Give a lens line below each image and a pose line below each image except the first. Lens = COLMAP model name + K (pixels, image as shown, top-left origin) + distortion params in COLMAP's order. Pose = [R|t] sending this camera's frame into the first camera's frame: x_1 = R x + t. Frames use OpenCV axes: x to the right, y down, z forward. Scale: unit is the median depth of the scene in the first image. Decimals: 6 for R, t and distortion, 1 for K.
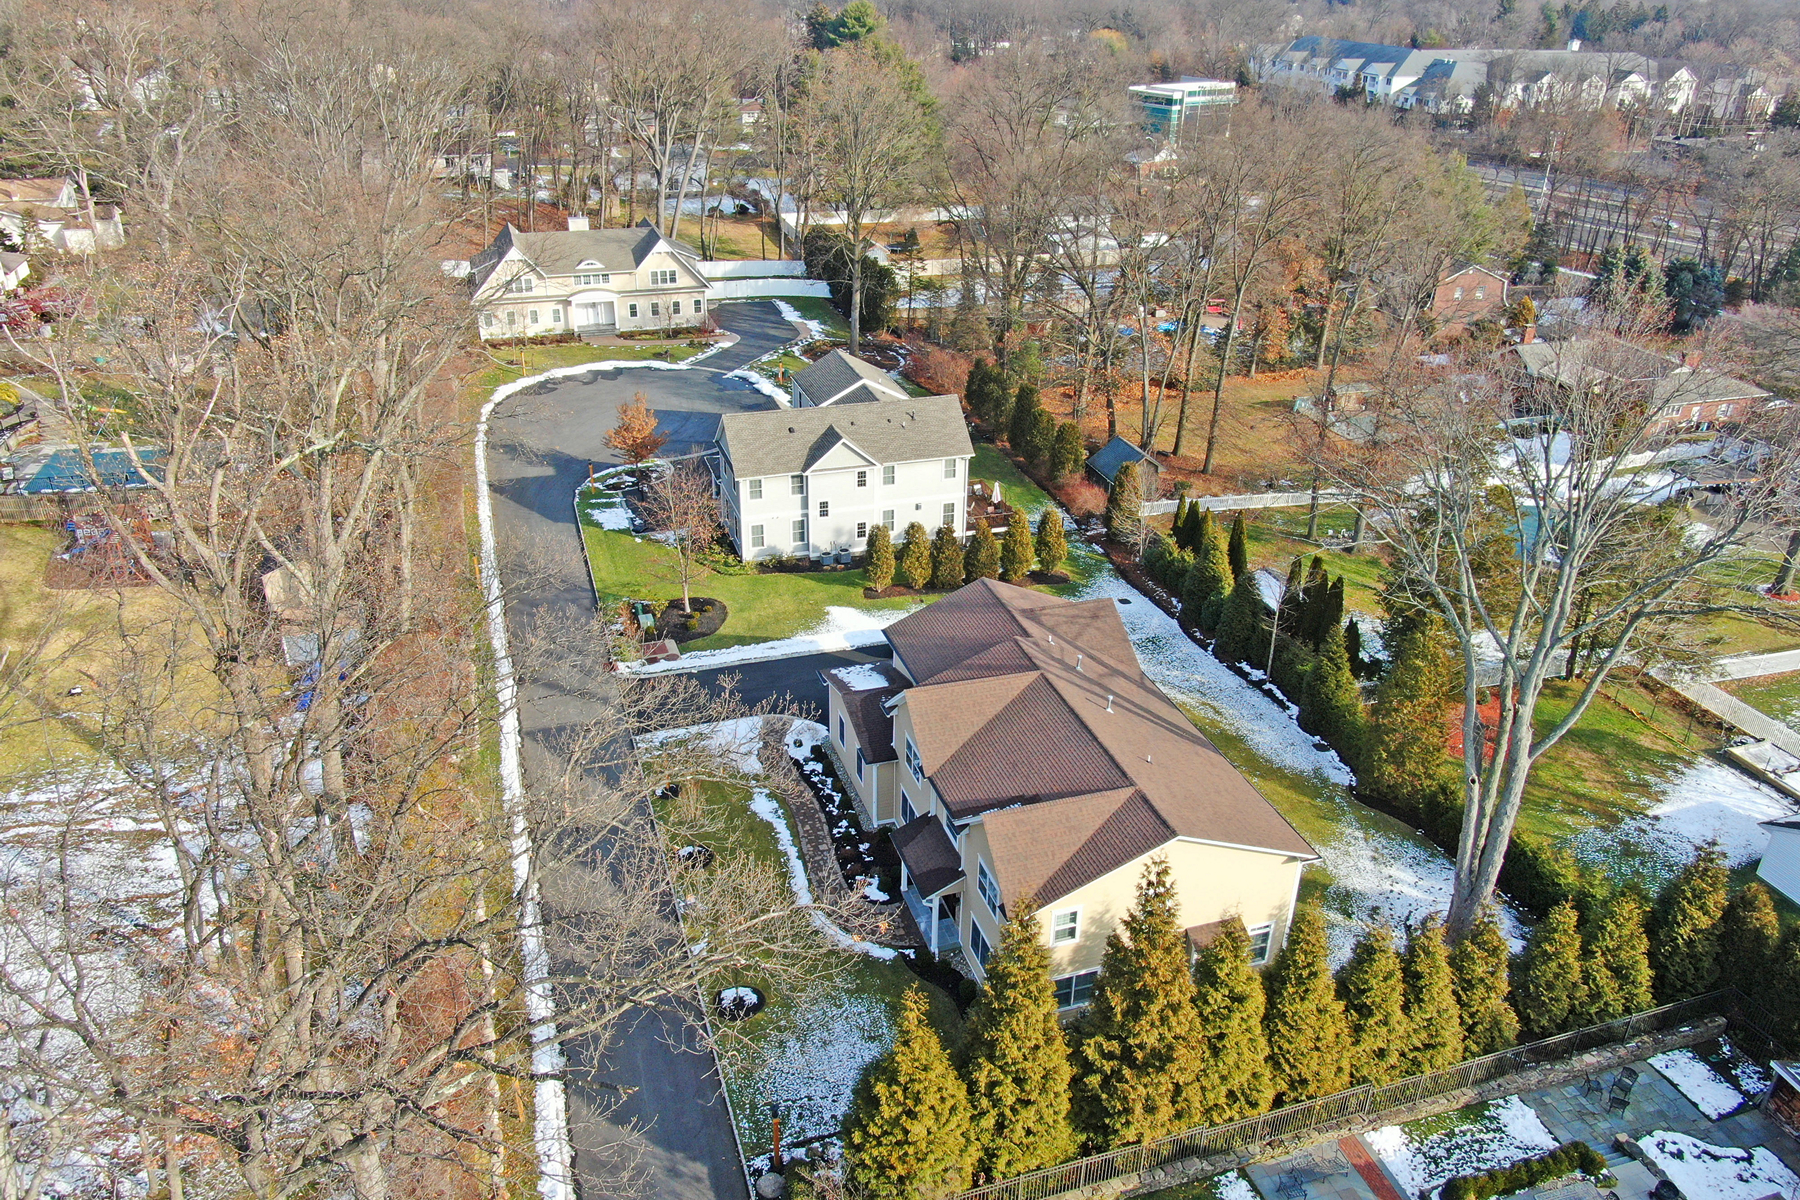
lens RADIAL K [[1305.3, 0, 899.9], [0, 1305.3, 602.2], [0, 0, 1]] dist [-0.019329, 0.012214]
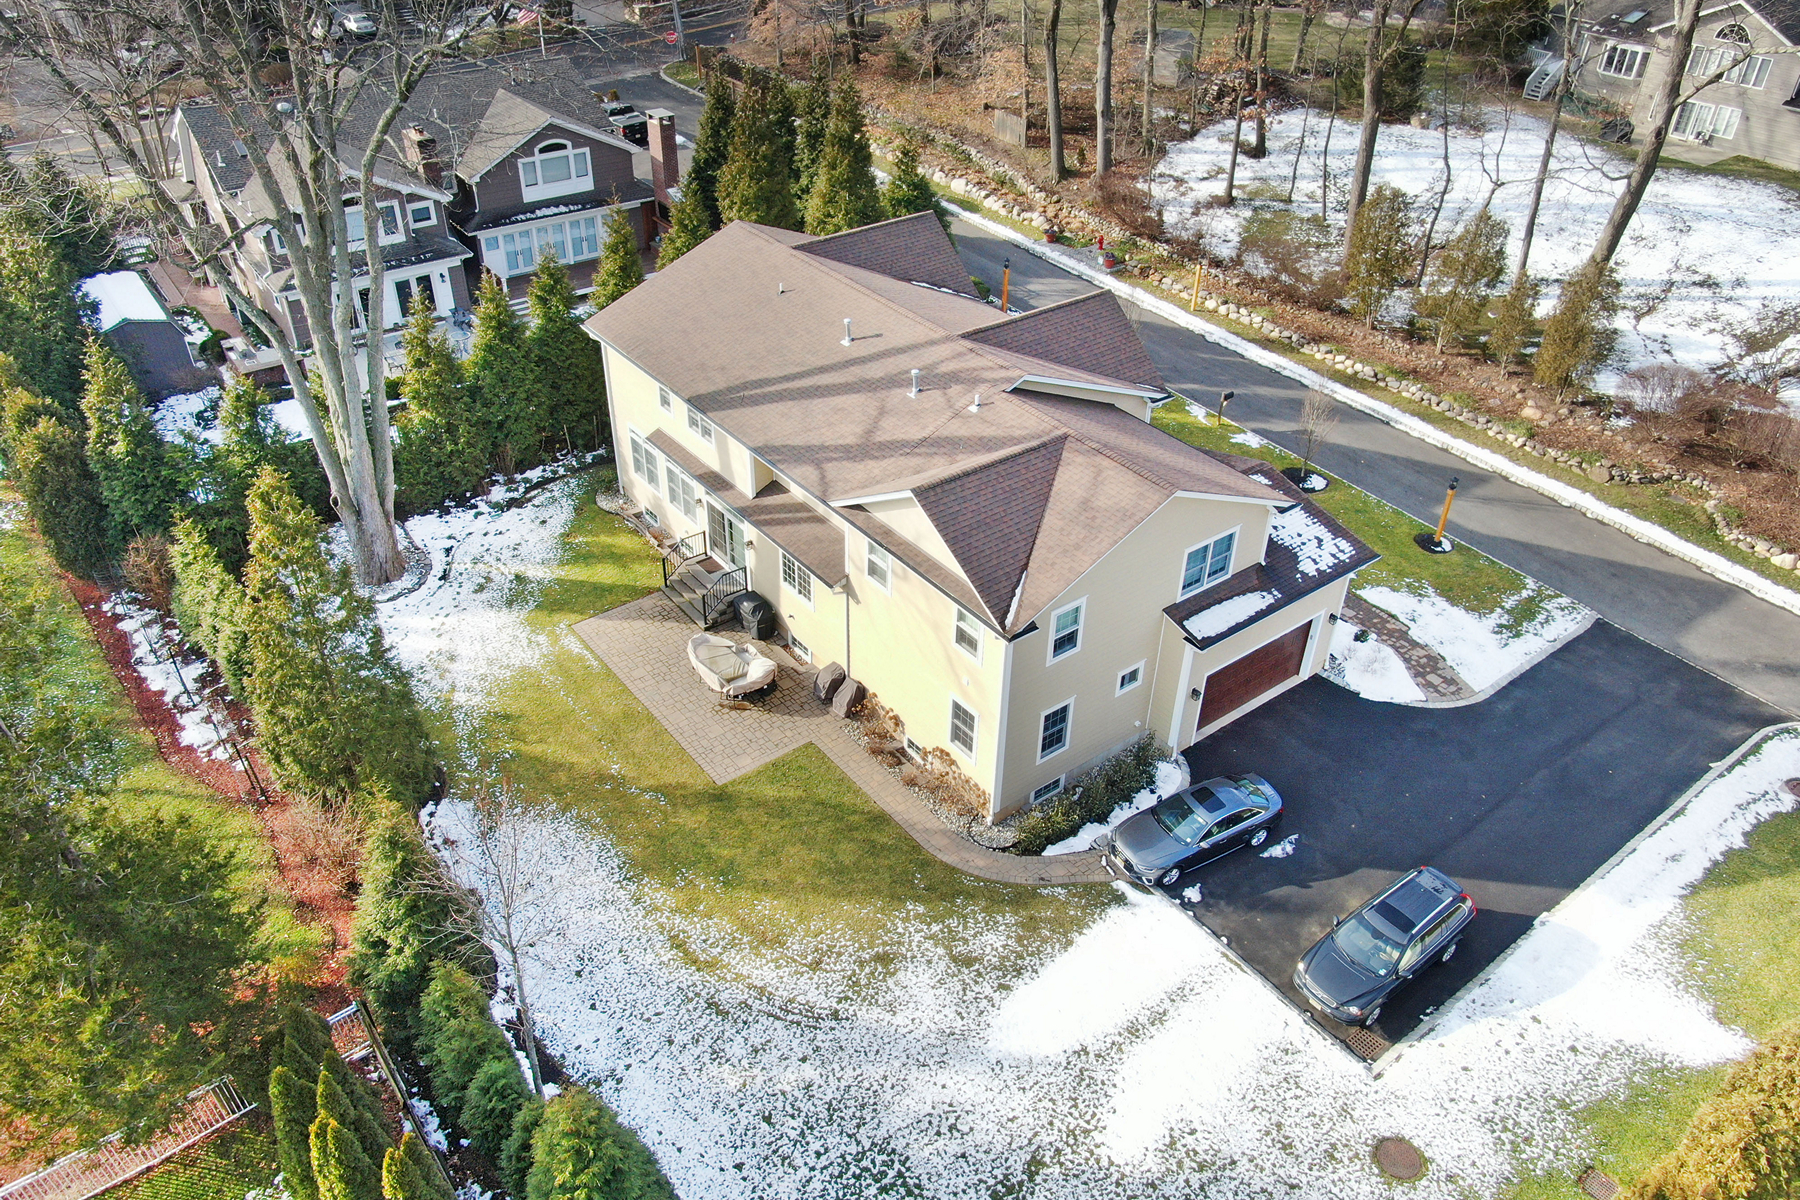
lens RADIAL K [[1305.3, 0, 904.8], [0, 1305.3, 598.3], [0, 0, 1]] dist [-0.019329, 0.012214]
pose [[-0.941785, 0.168911, -0.290705, 0.275420], [-0.178441, 0.481699, 0.857977, -0.357392], [0.284954, 0.859904, -0.423517, 1.088763]]
